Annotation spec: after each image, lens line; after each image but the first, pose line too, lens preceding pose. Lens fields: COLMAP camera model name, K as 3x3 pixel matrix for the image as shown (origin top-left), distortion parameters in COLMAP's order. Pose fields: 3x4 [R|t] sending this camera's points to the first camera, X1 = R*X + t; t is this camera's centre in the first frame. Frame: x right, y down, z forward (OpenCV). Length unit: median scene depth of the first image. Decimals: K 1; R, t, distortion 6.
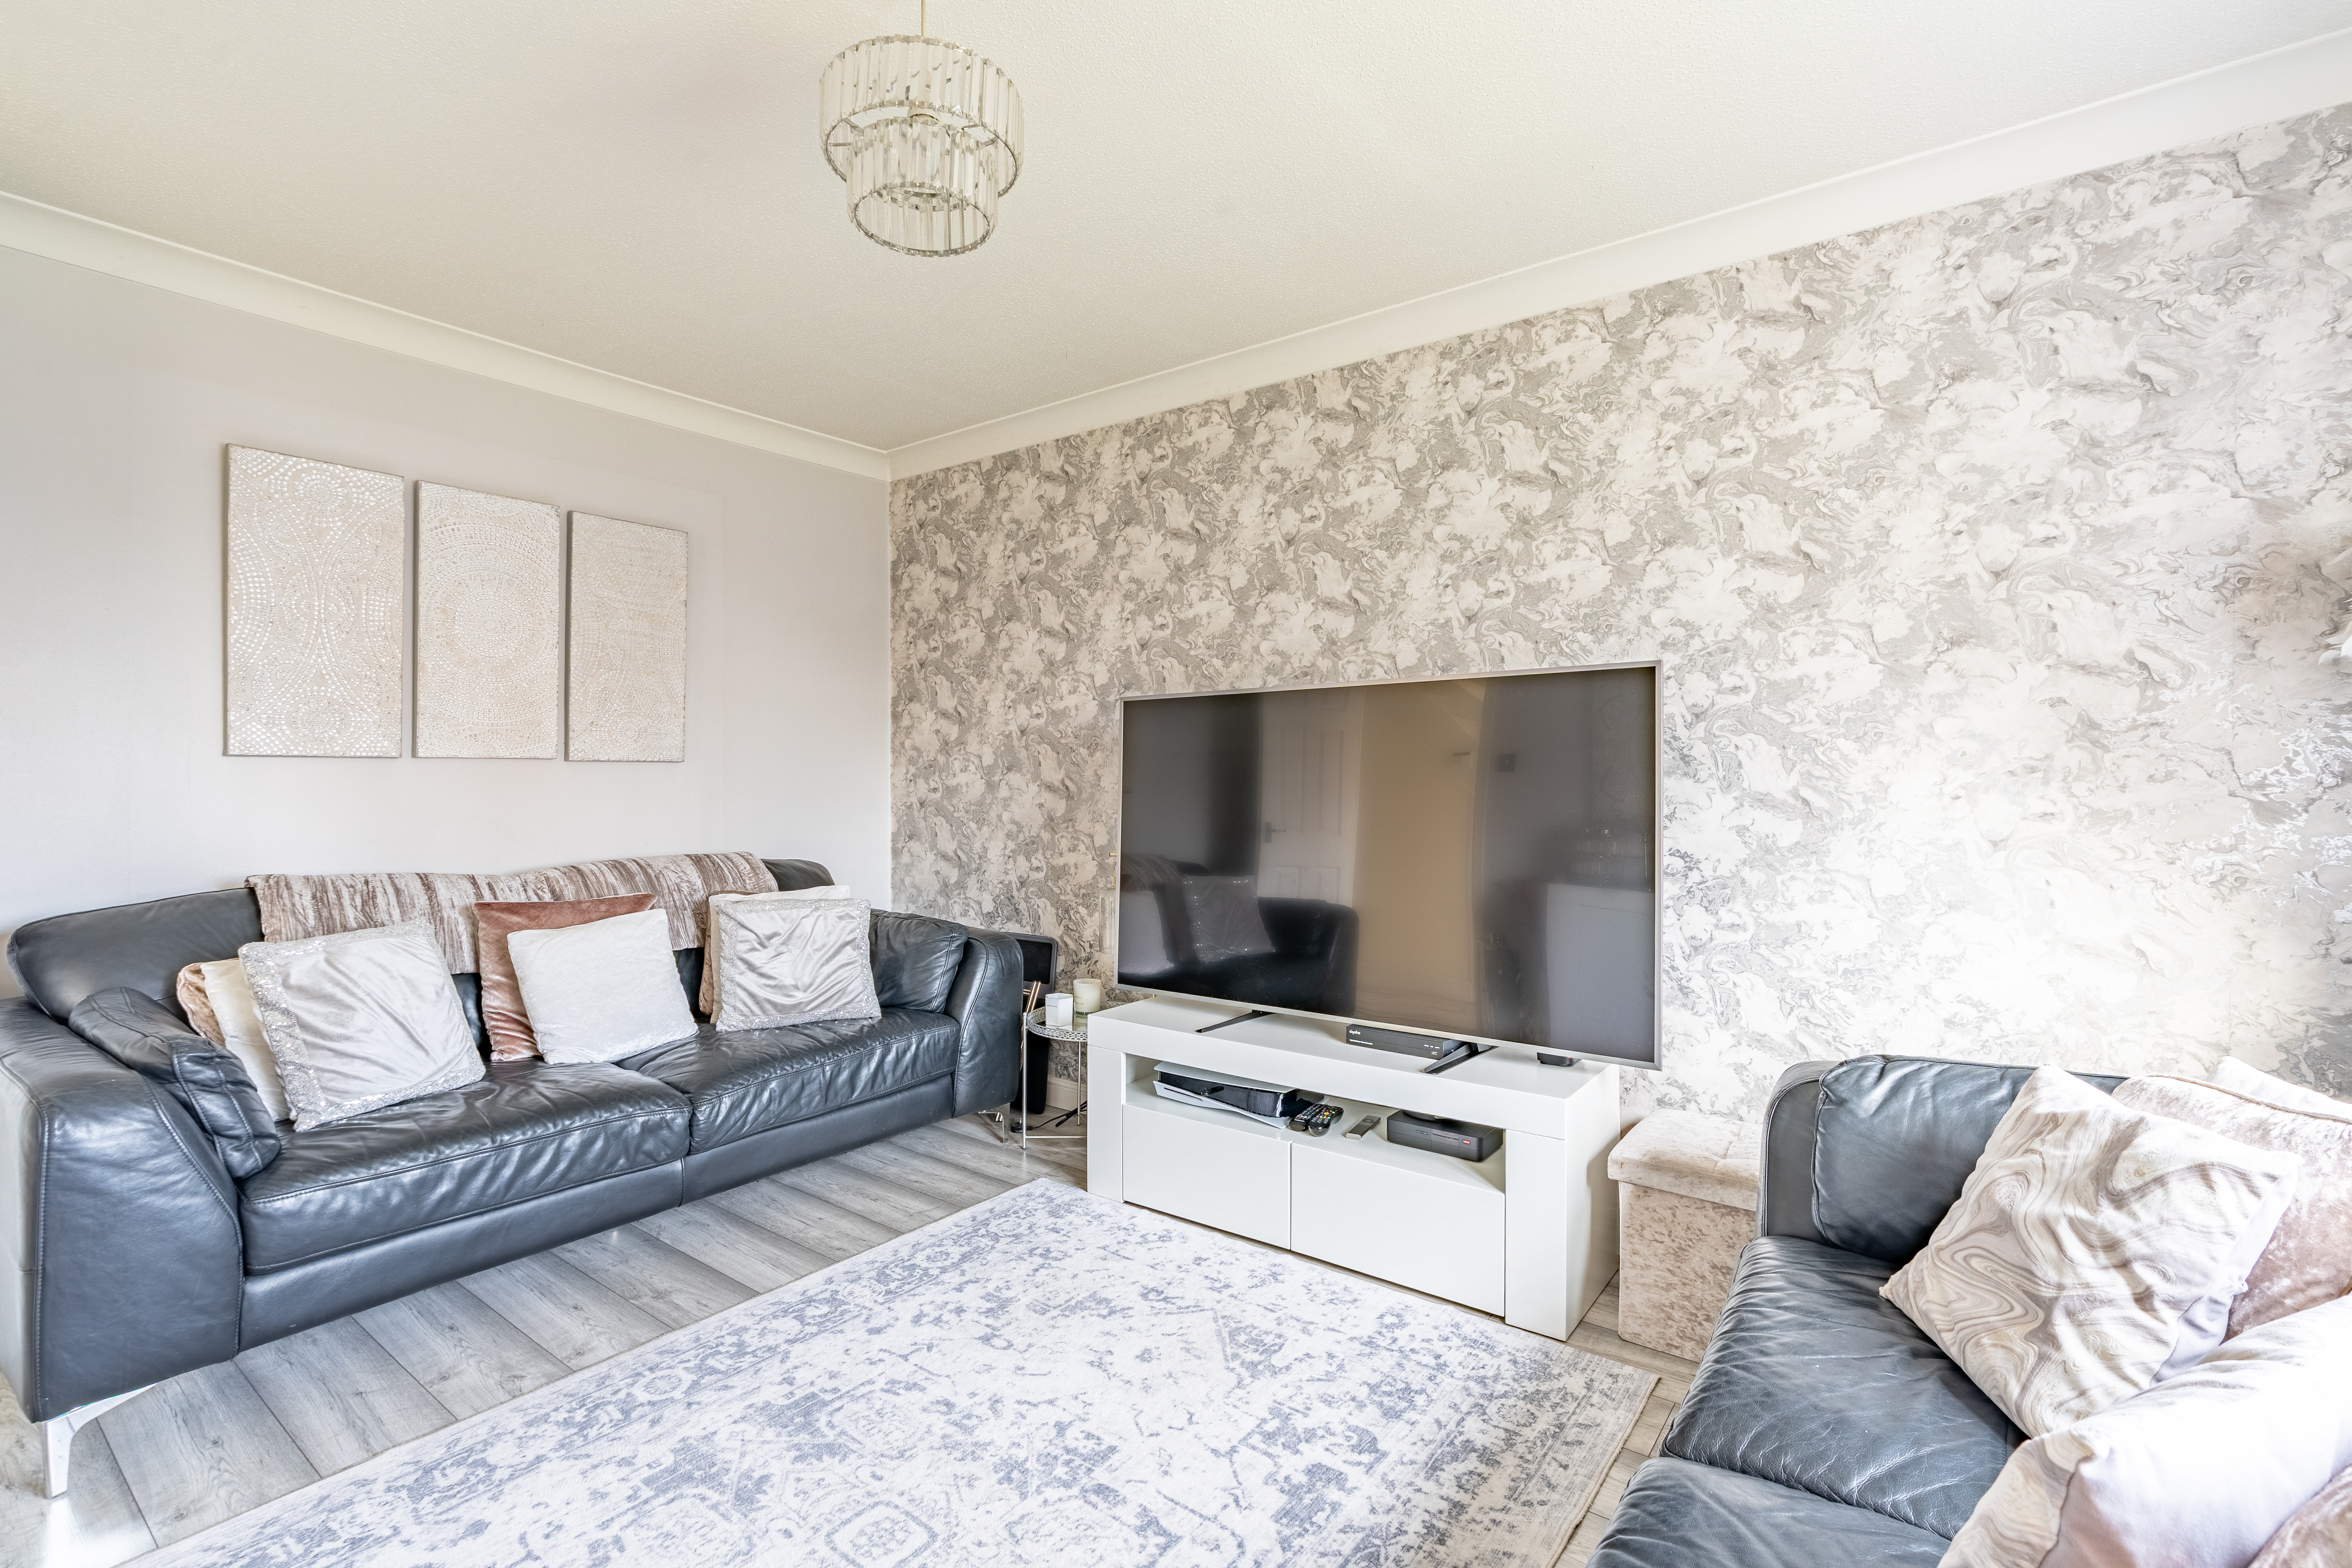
lens RADIAL K [[1085.9, 0, 1167.8], [0, 1085.9, 775.9], [0, 0, 1]] dist [-0.007609, 0.001761]
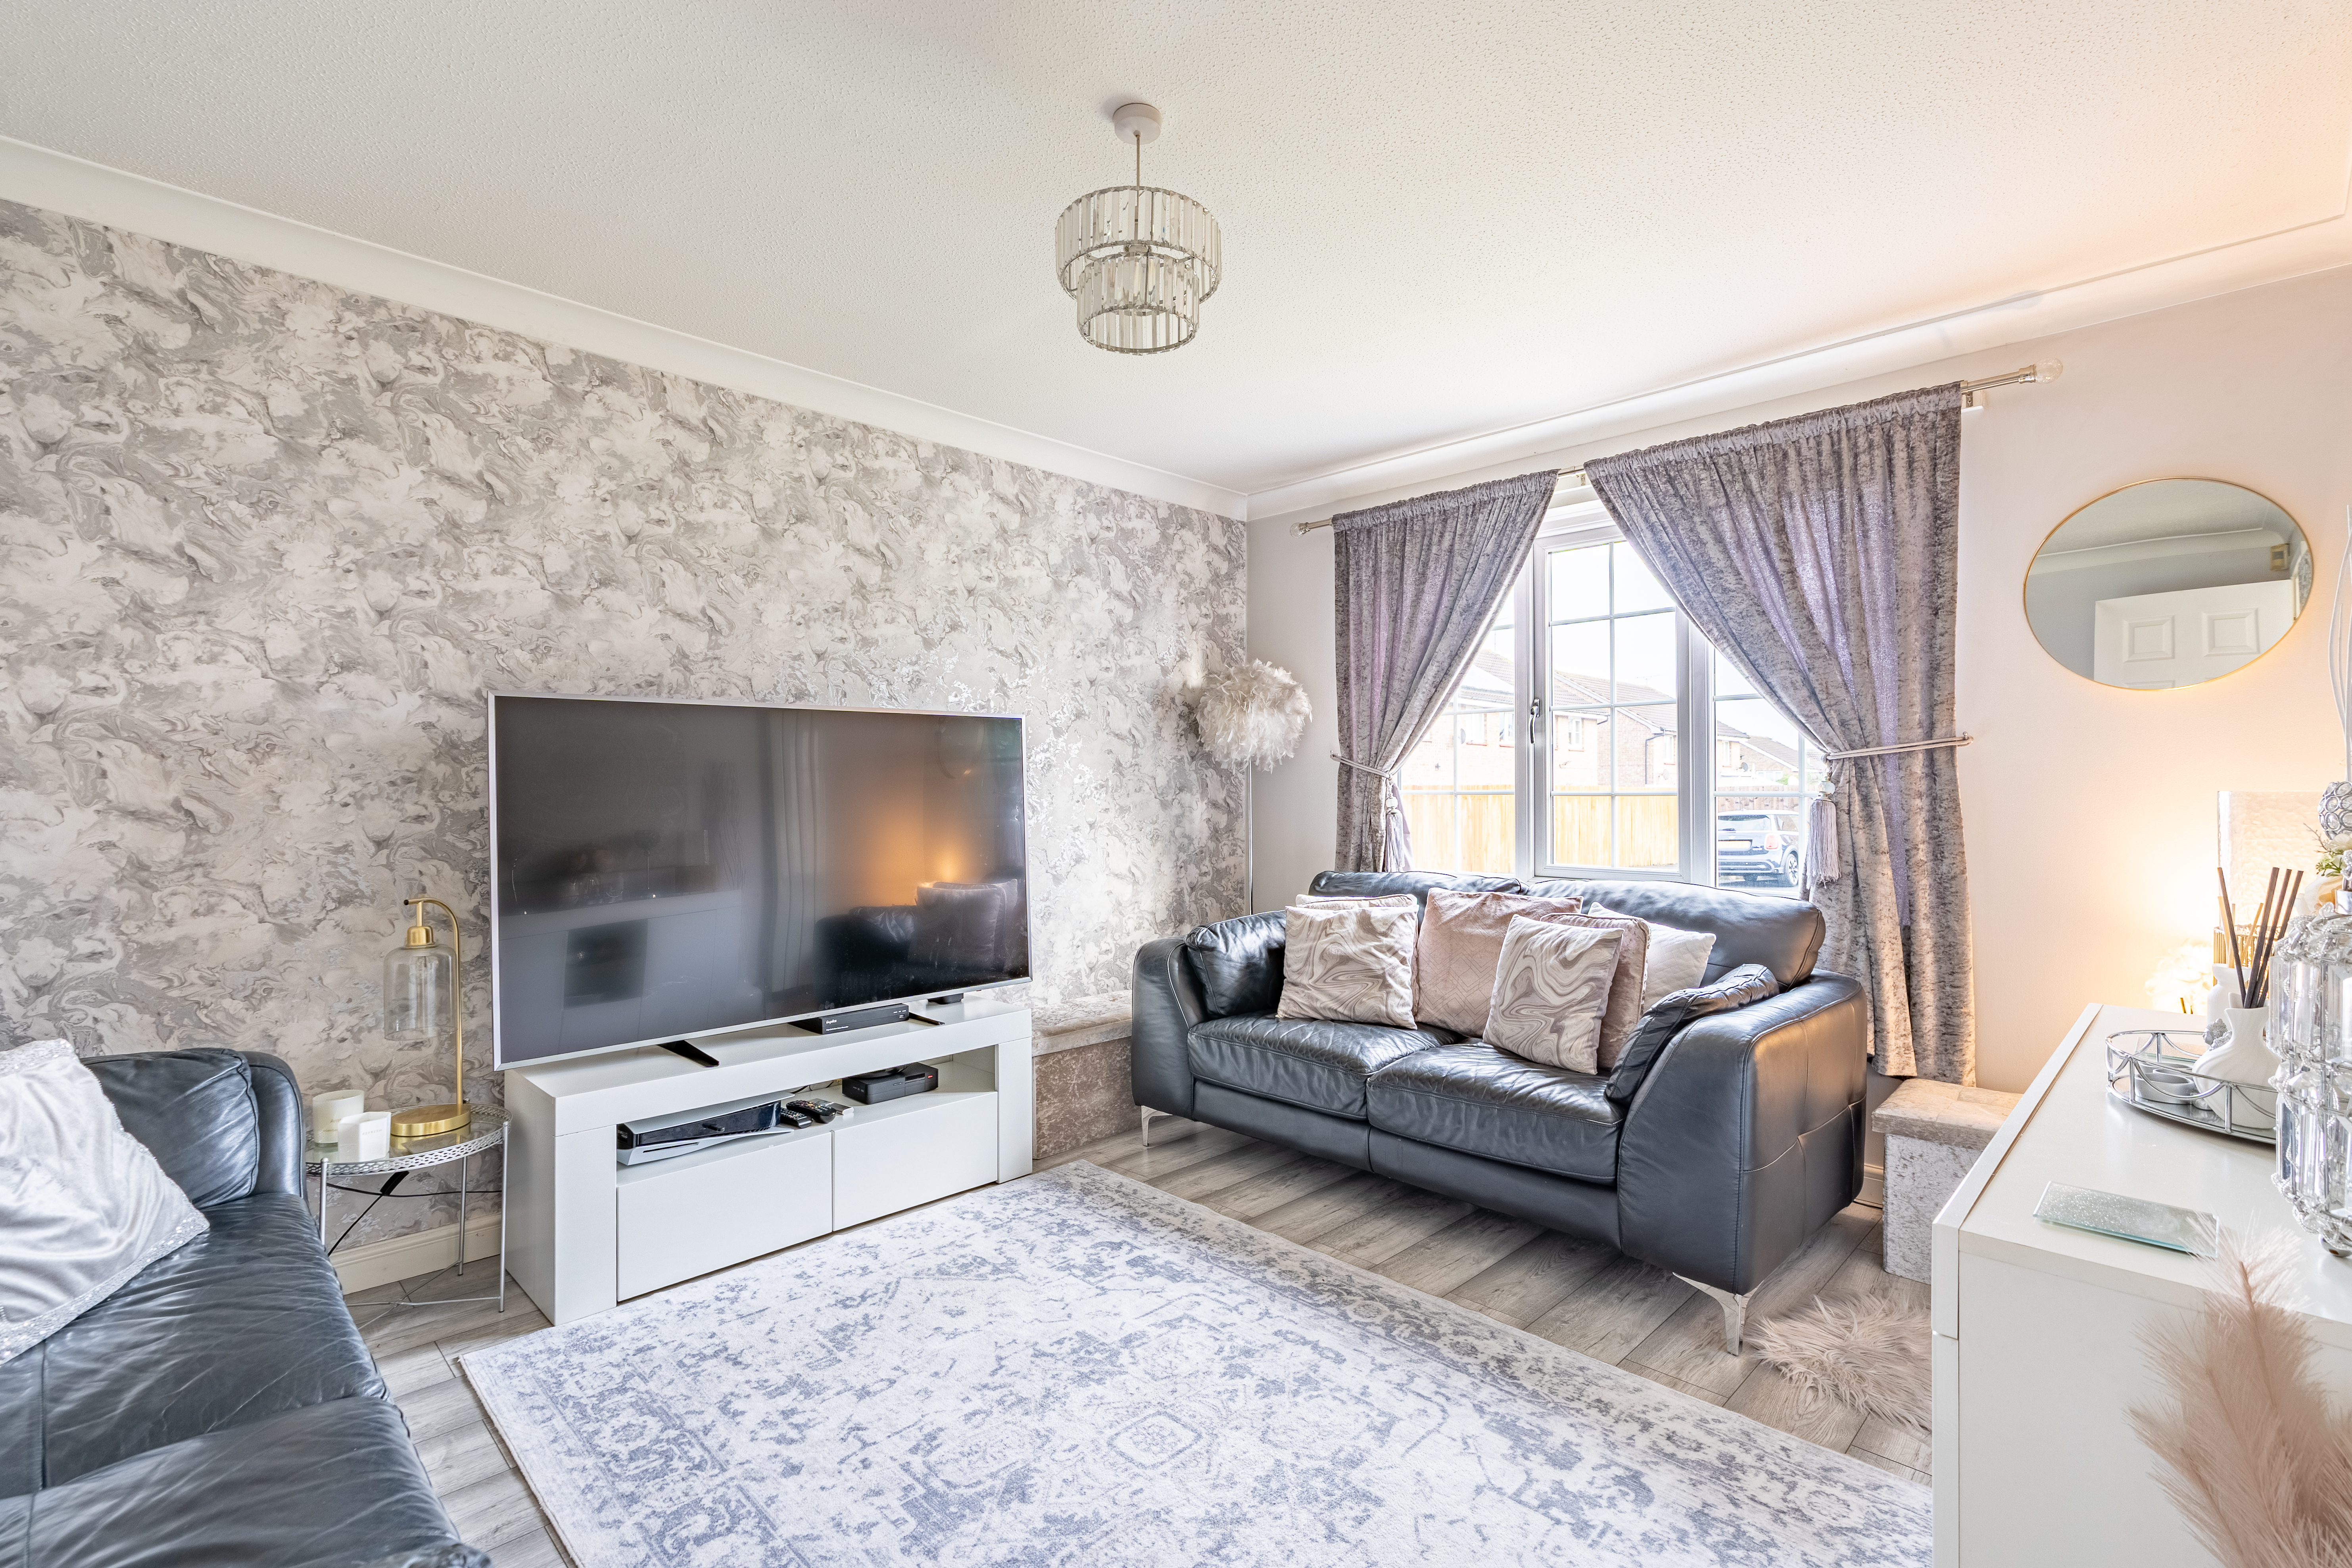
lens RADIAL K [[1042.2, 0, 1164.2], [0, 1042.2, 807.4], [0, 0, 1]] dist [-0.013233, 0.000307]
pose [[0.134253, -0.004834, 0.990935, -0.908438], [0.022394, 0.999748, 0.001843, 0.027424], [-0.990694, 0.021943, 0.134328, 0.568149]]
